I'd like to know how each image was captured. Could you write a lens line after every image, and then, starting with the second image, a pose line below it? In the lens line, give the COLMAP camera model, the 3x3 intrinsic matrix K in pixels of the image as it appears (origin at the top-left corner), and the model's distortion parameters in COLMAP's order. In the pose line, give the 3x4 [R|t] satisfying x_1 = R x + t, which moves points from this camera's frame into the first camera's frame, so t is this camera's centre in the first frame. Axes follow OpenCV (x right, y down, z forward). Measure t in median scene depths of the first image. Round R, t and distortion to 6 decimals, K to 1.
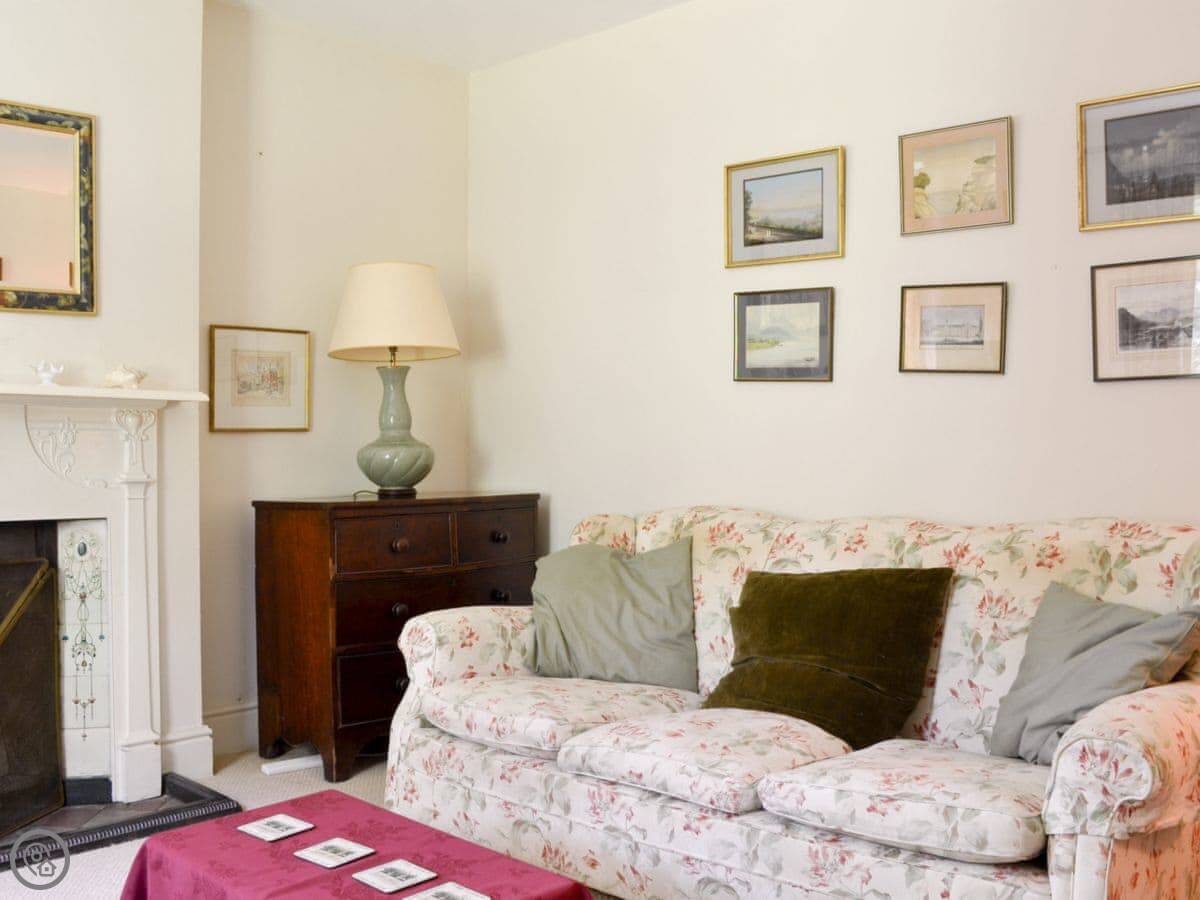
lens RADIAL K [[1121.4, 0, 600.0], [0, 1121.4, 450.0], [0, 0, 1]] dist [-0.110912, 0.000537]
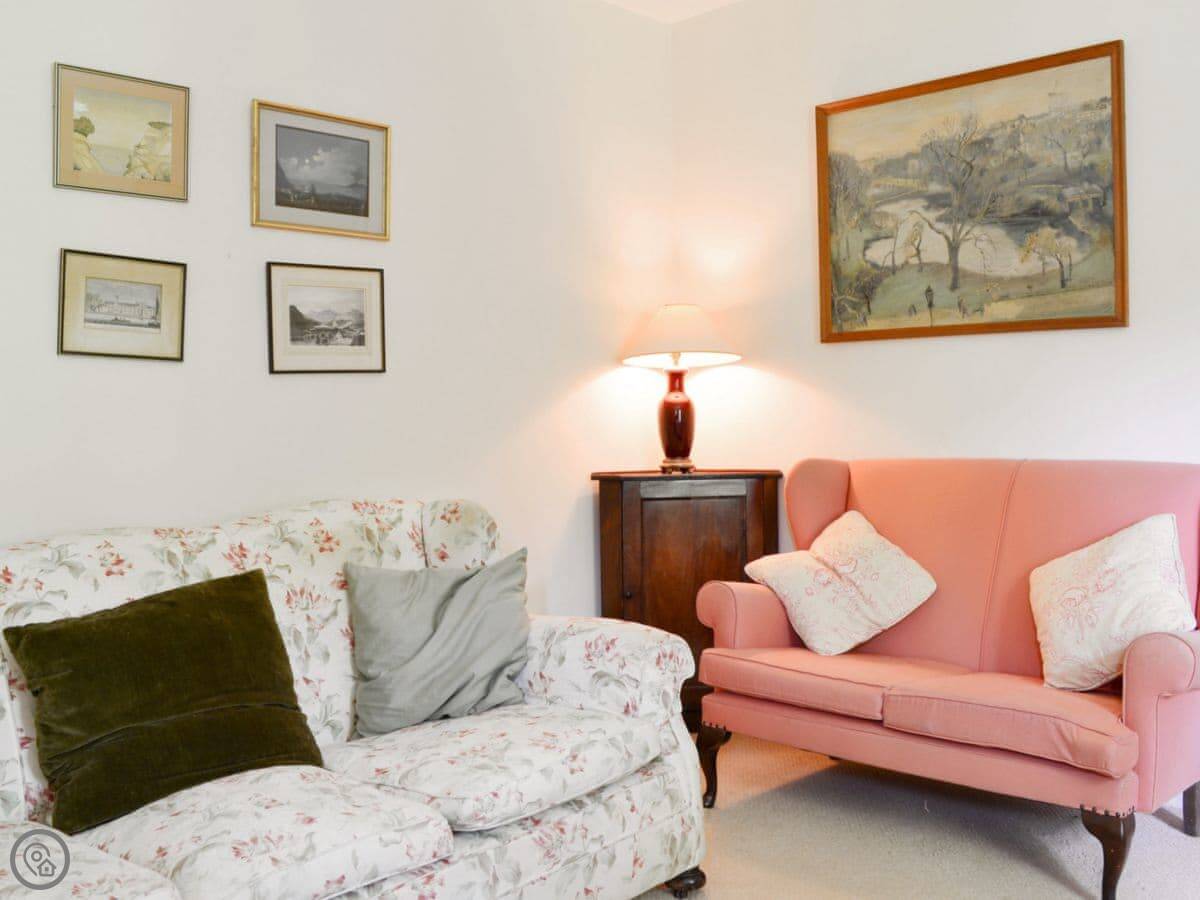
lens RADIAL K [[1109.3, 0, 600.3], [0, 1109.3, 422.0], [0, 0, 1]] dist [-0.035719, -0.021162]
pose [[0.034821, -0.019626, 0.999201, -0.597089], [0.027238, 0.999454, 0.018682, -0.027469], [-0.999022, 0.026566, 0.035336, 0.658160]]
